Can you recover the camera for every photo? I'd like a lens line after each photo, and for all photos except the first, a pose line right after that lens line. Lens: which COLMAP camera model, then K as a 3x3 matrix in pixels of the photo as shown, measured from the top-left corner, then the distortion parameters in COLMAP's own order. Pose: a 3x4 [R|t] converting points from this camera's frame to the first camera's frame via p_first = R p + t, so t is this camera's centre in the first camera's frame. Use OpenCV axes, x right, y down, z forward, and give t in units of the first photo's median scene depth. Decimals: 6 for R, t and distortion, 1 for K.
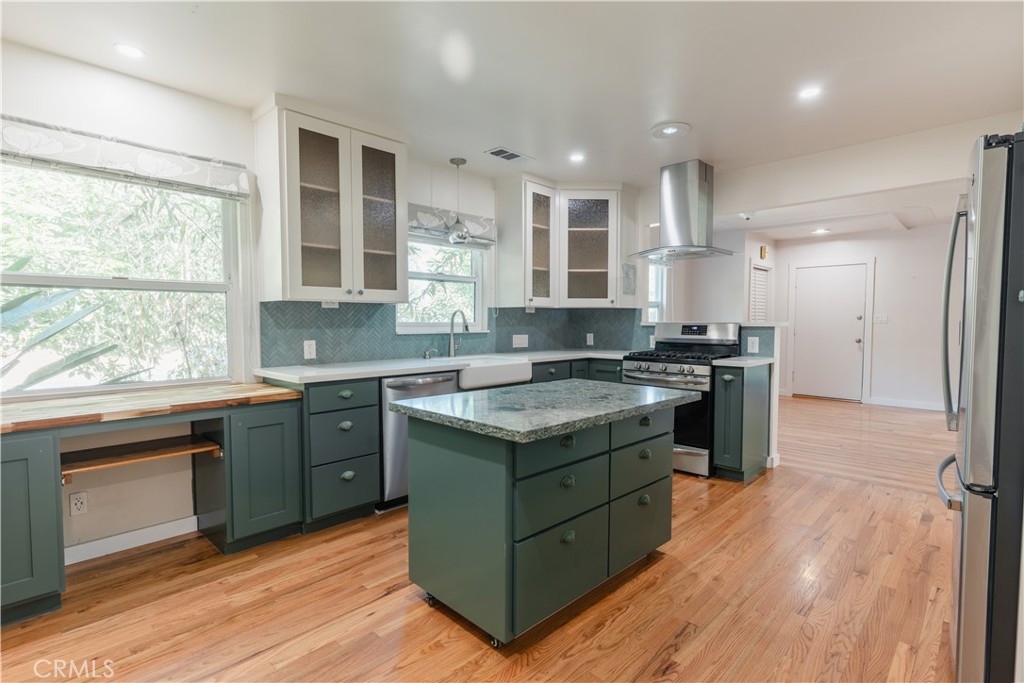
lens RADIAL K [[495.1, 0, 509.6], [0, 495.1, 342.0], [0, 0, 1]] dist [0.001067, -0.000337]
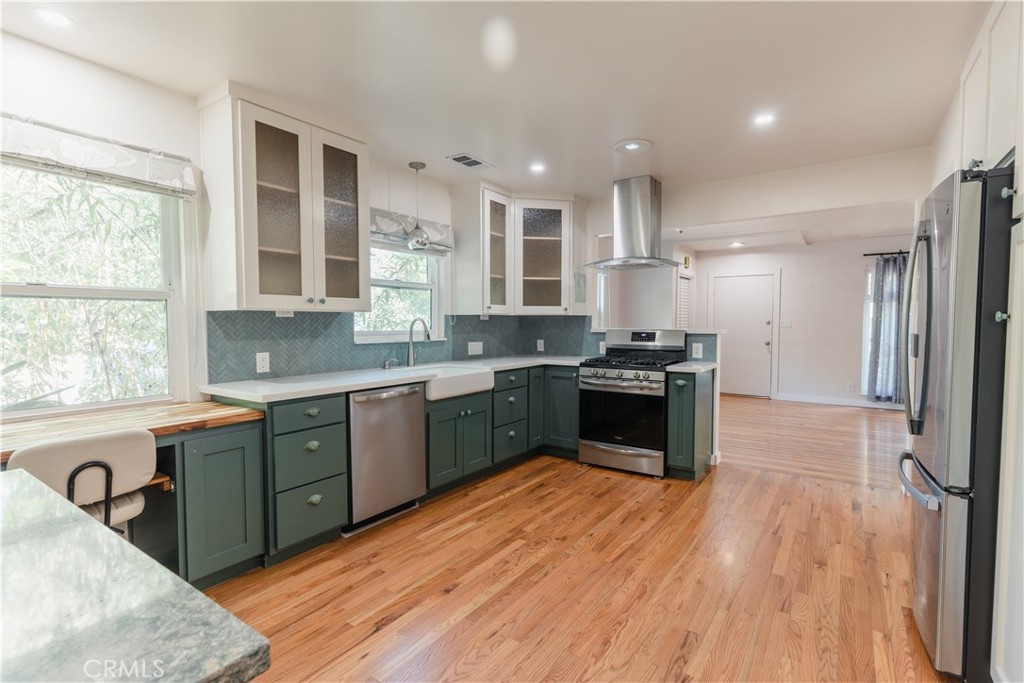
lens RADIAL K [[481.3, 0, 509.3], [0, 481.3, 342.1], [0, 0, 1]] dist [0.000656, 0.000151]
pose [[0.987541, -0.006971, 0.157208, -0.090325], [0.007295, 0.999972, -0.001481, -0.017481], [-0.157193, 0.002609, 0.987564, 0.044932]]
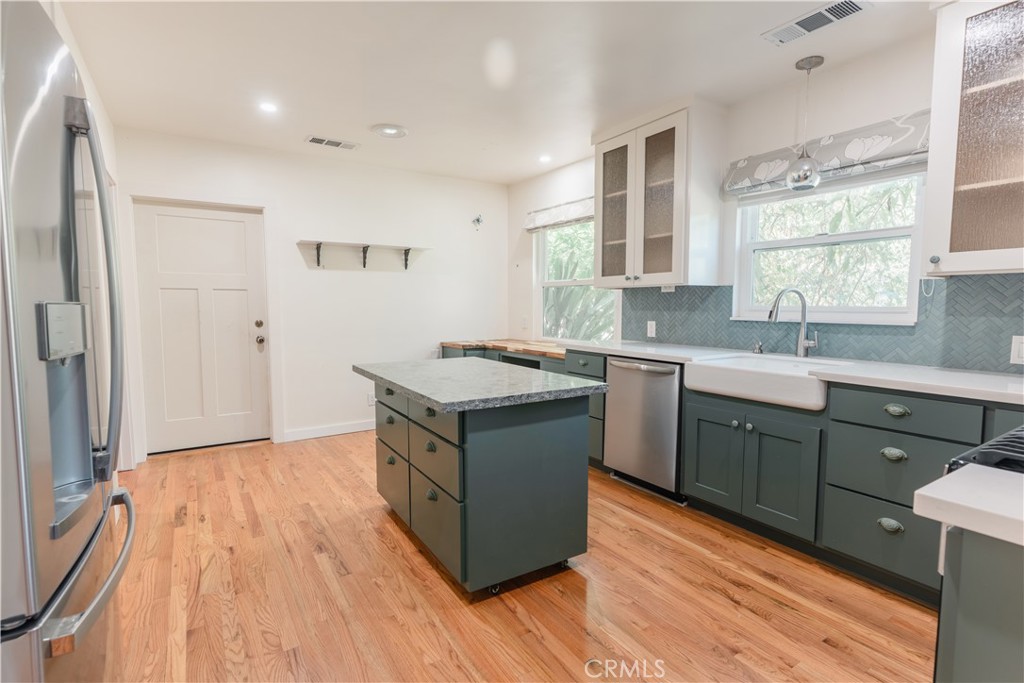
lens RADIAL K [[495.1, 0, 509.6], [0, 495.1, 342.0], [0, 0, 1]] dist [0.001067, -0.000337]
pose [[-0.226286, 0.074941, -0.971174, 0.778868], [-0.042807, 0.995308, 0.086778, -0.039737], [0.973120, 0.061210, -0.222017, 0.919189]]
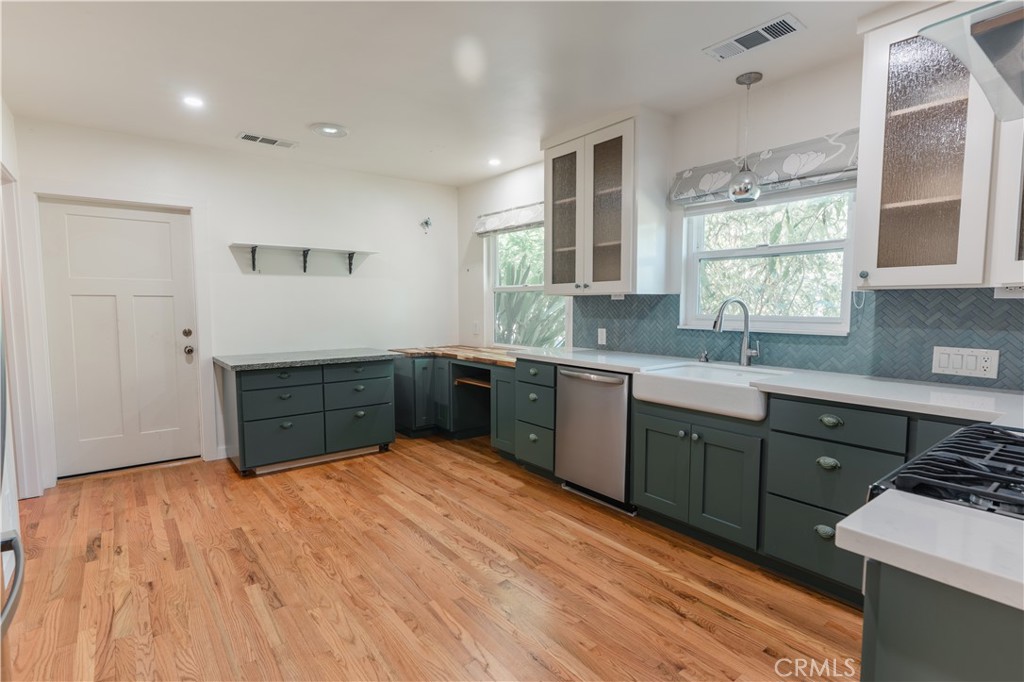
lens RADIAL K [[504.9, 0, 510.7], [0, 504.9, 341.9], [0, 0, 1]] dist [-0.000360, 0.000452]
pose [[-0.138158, 0.074508, -0.987604, 0.767164], [-0.043148, 0.995767, 0.081160, -0.057013], [0.989470, 0.053826, -0.134358, 0.931100]]
